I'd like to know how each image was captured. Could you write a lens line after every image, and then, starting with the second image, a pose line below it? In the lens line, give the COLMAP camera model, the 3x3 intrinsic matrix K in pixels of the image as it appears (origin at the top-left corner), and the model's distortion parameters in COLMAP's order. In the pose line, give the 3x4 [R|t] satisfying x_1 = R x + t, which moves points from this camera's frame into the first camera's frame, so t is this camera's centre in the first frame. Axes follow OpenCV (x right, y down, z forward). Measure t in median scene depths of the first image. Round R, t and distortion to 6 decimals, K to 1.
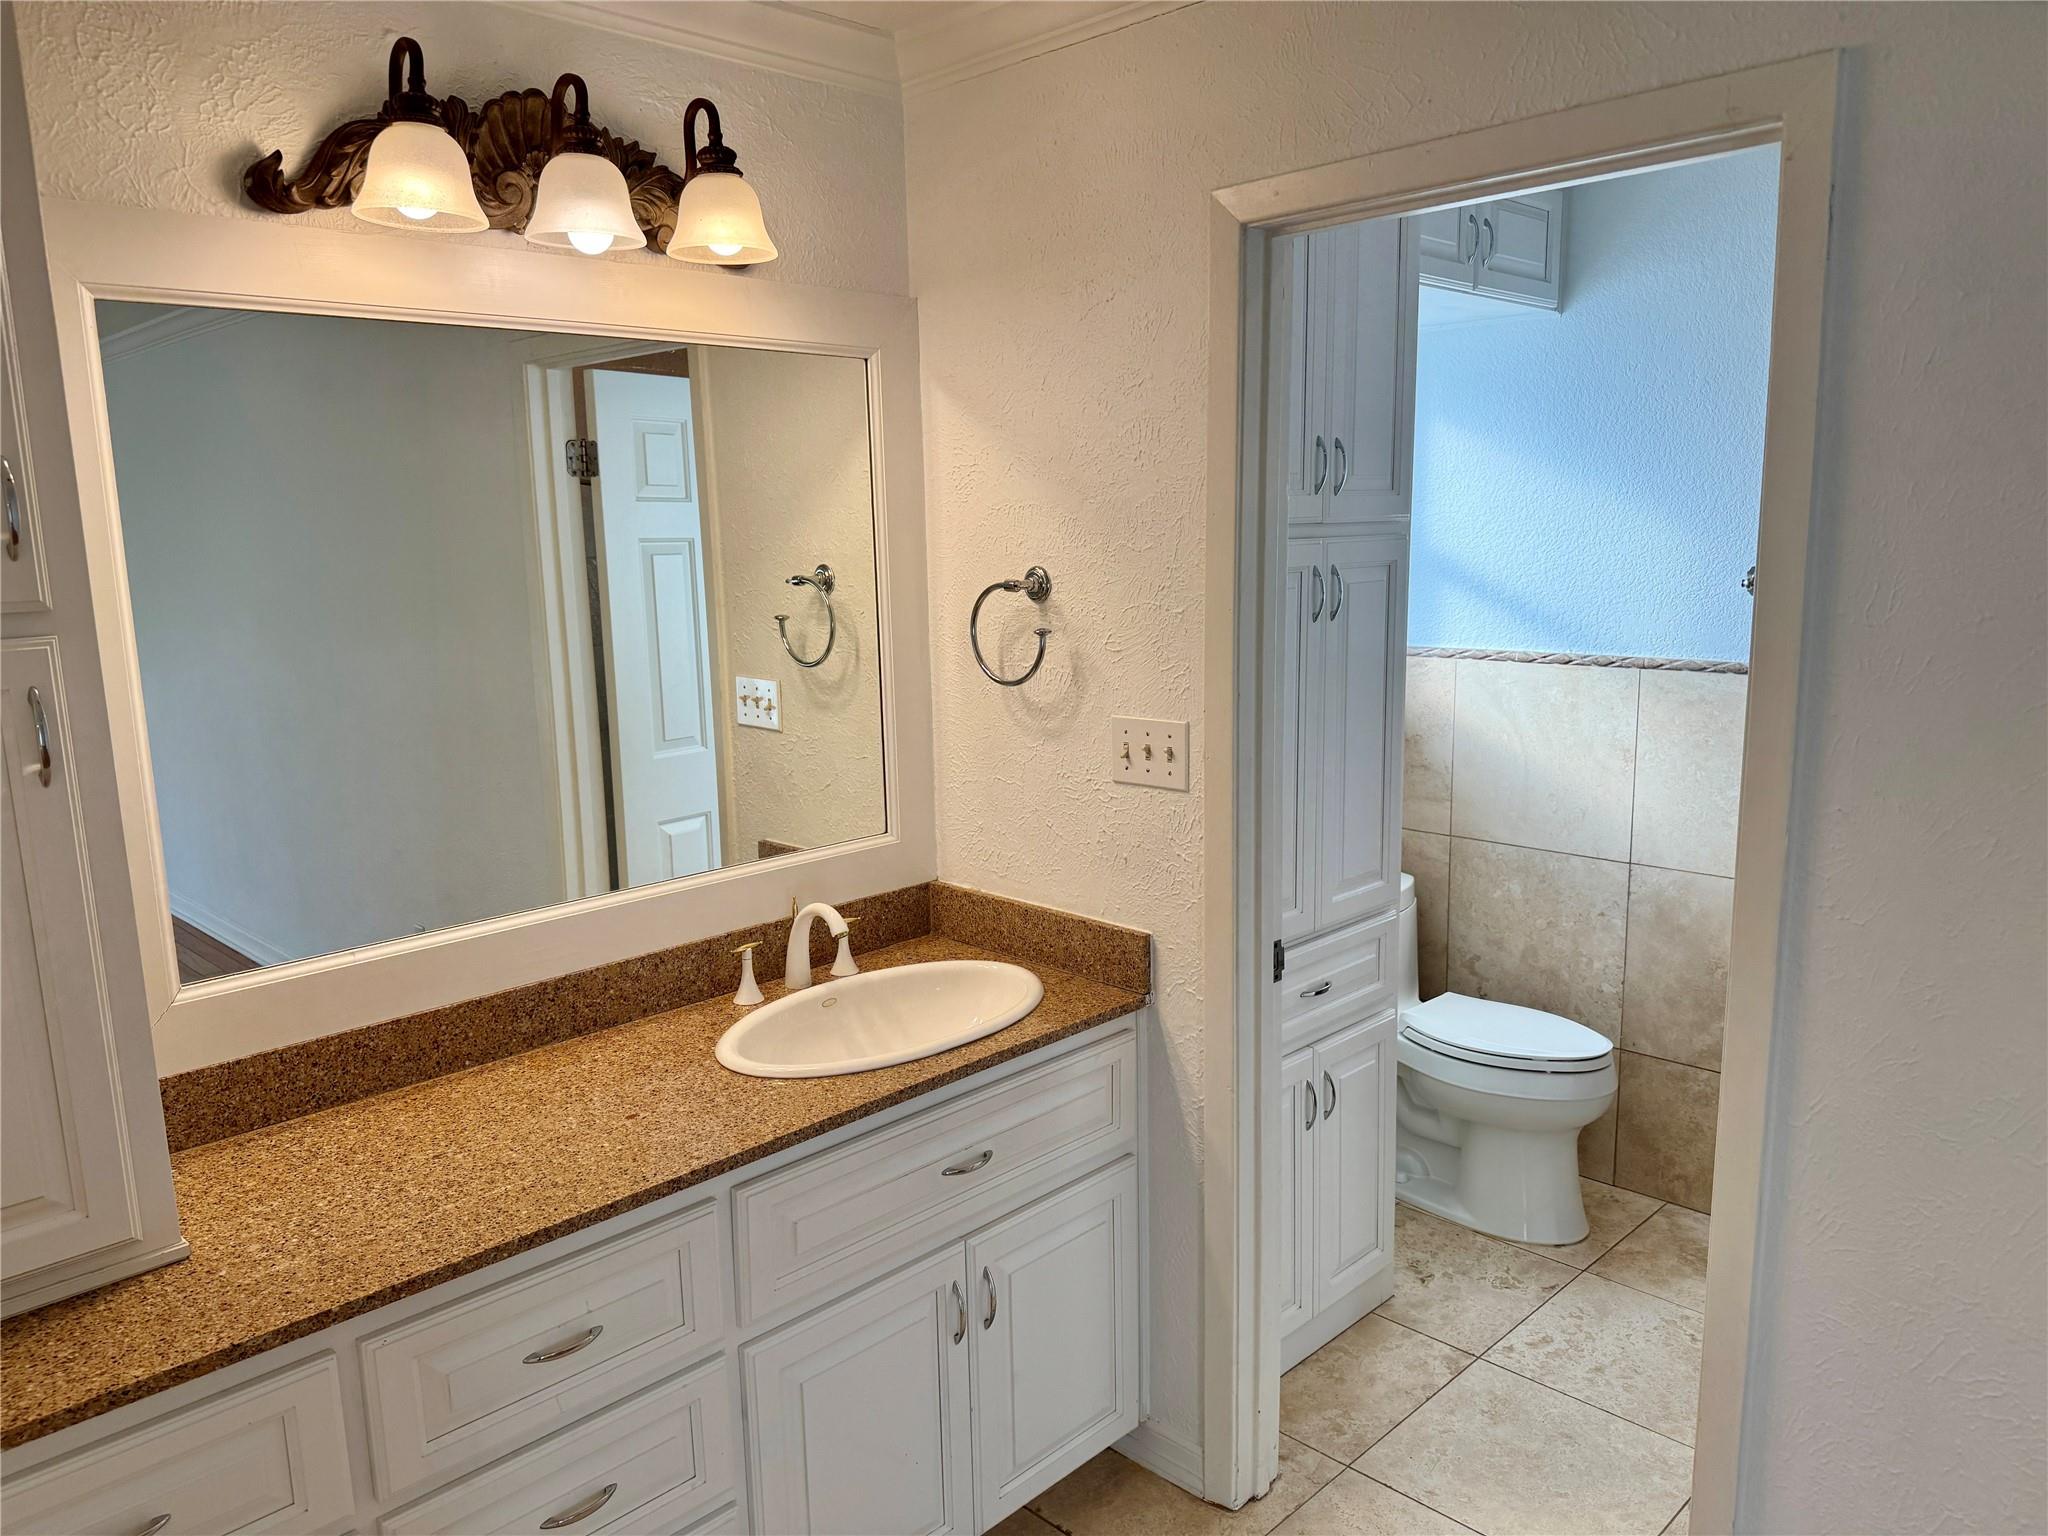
lens RADIAL K [[1449.5, 0, 1017.8], [0, 1449.5, 763.1], [0, 0, 1]] dist [0.038160, -0.001247]
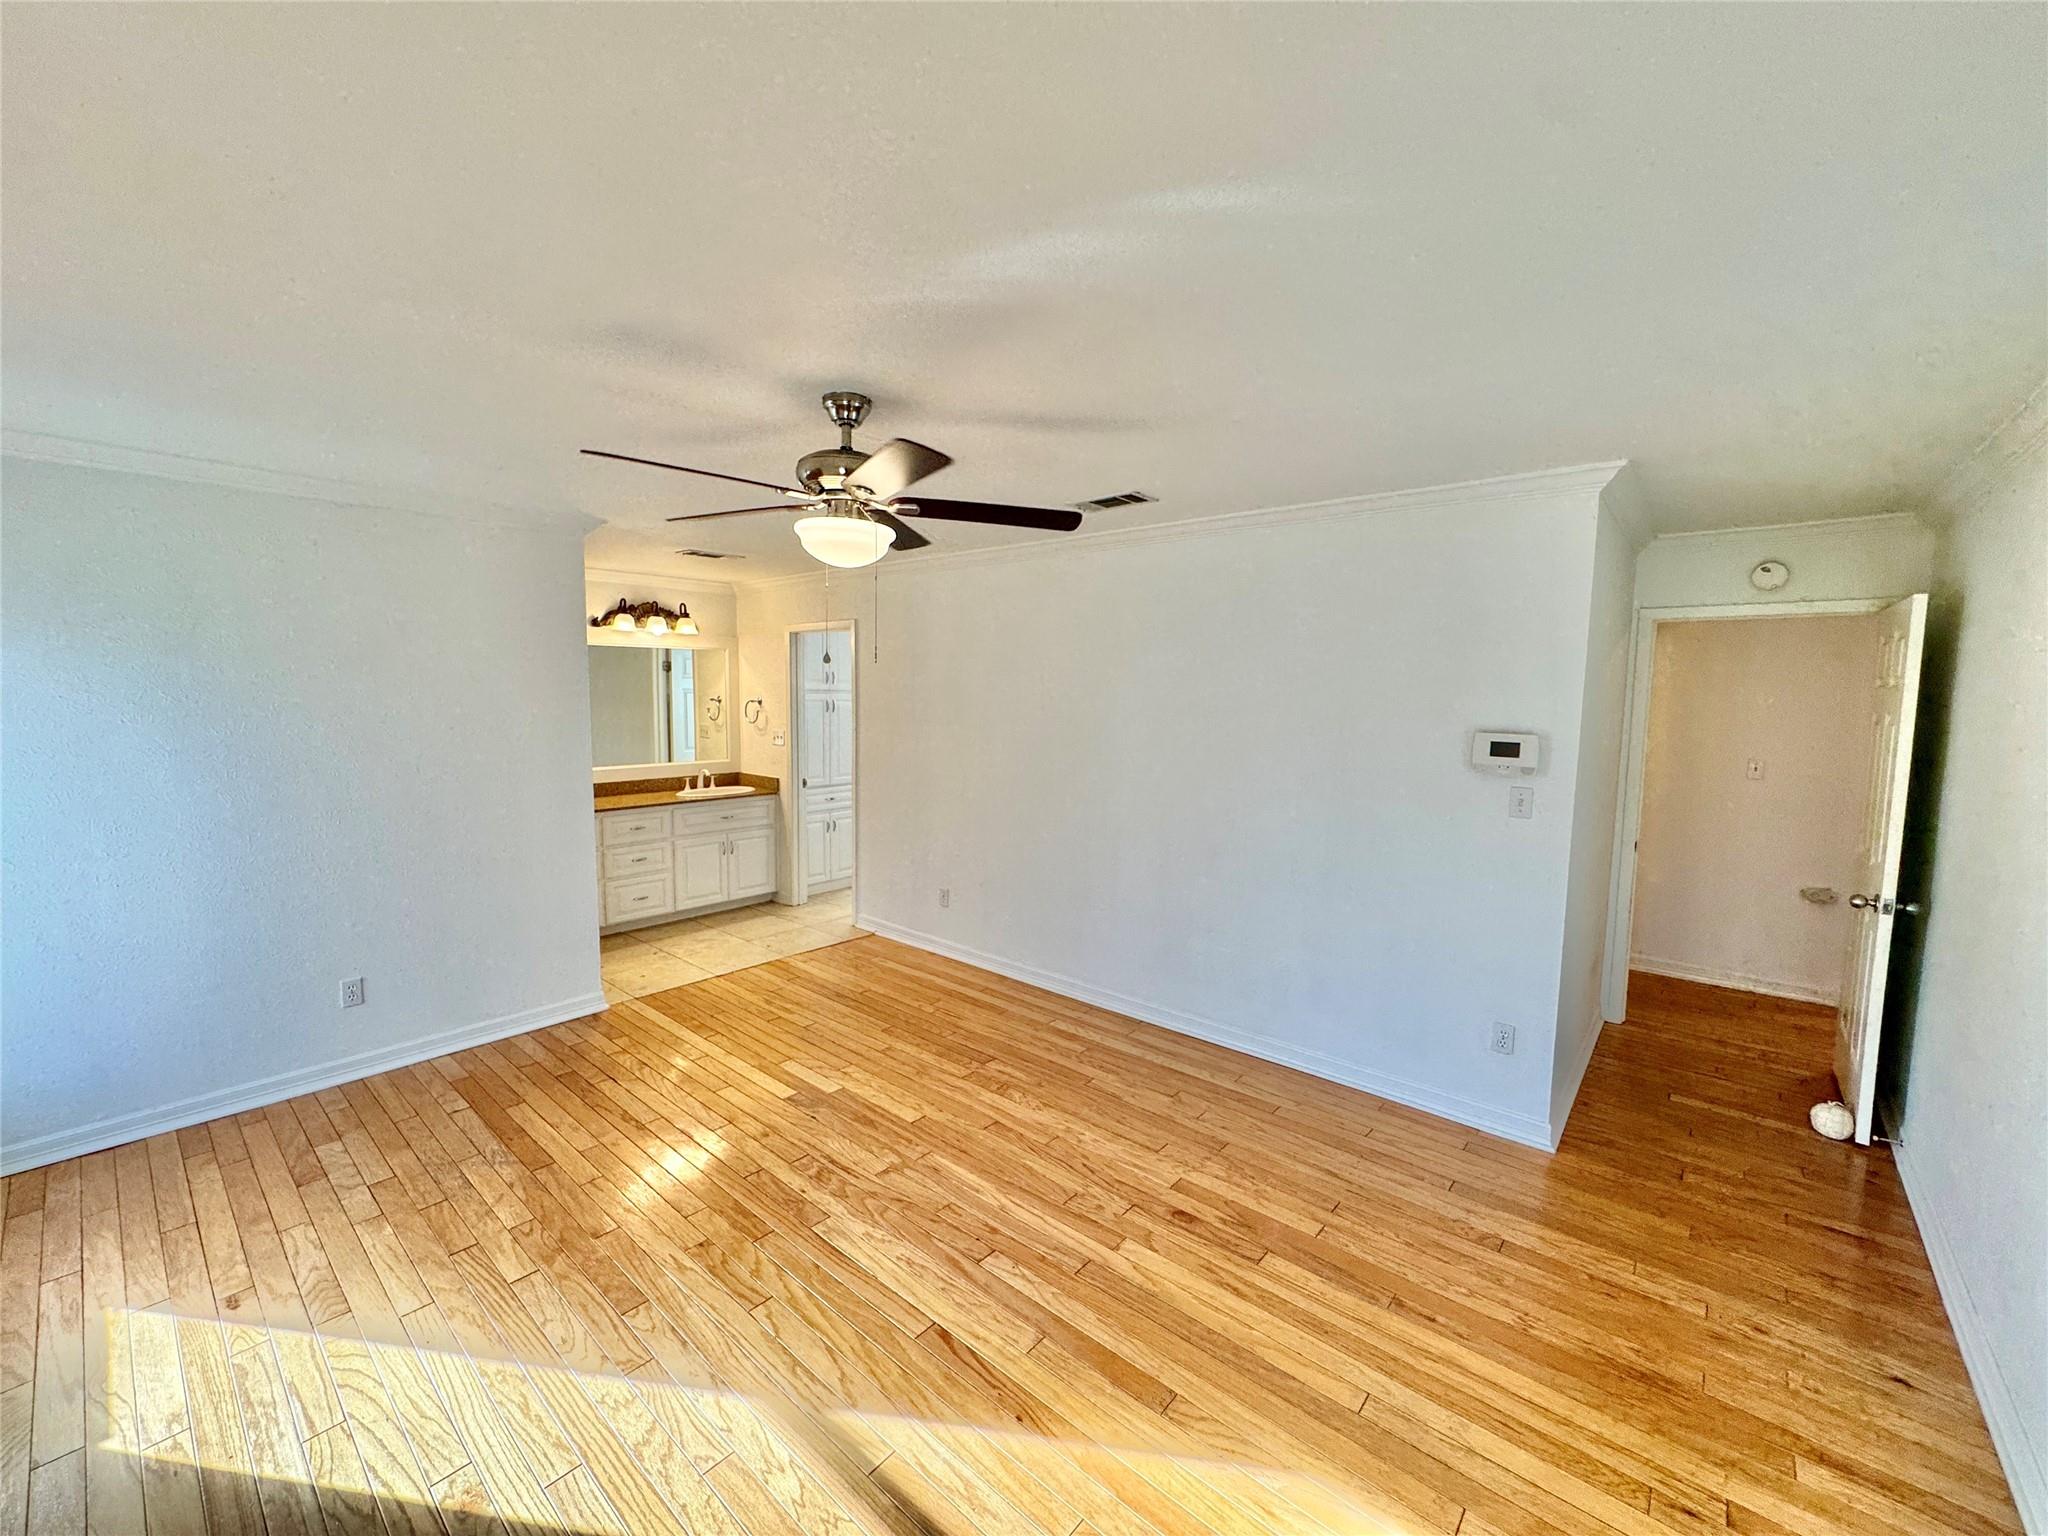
lens RADIAL K [[815.0, 0, 1022.5], [0, 815.0, 762.7], [0, 0, 1]] dist [-0.002286, 0.000183]
pose [[0.996705, 0.027690, 0.076239, 0.661687], [-0.021989, 0.996969, -0.074627, 0.245252], [-0.078074, 0.072705, 0.994293, -1.618173]]
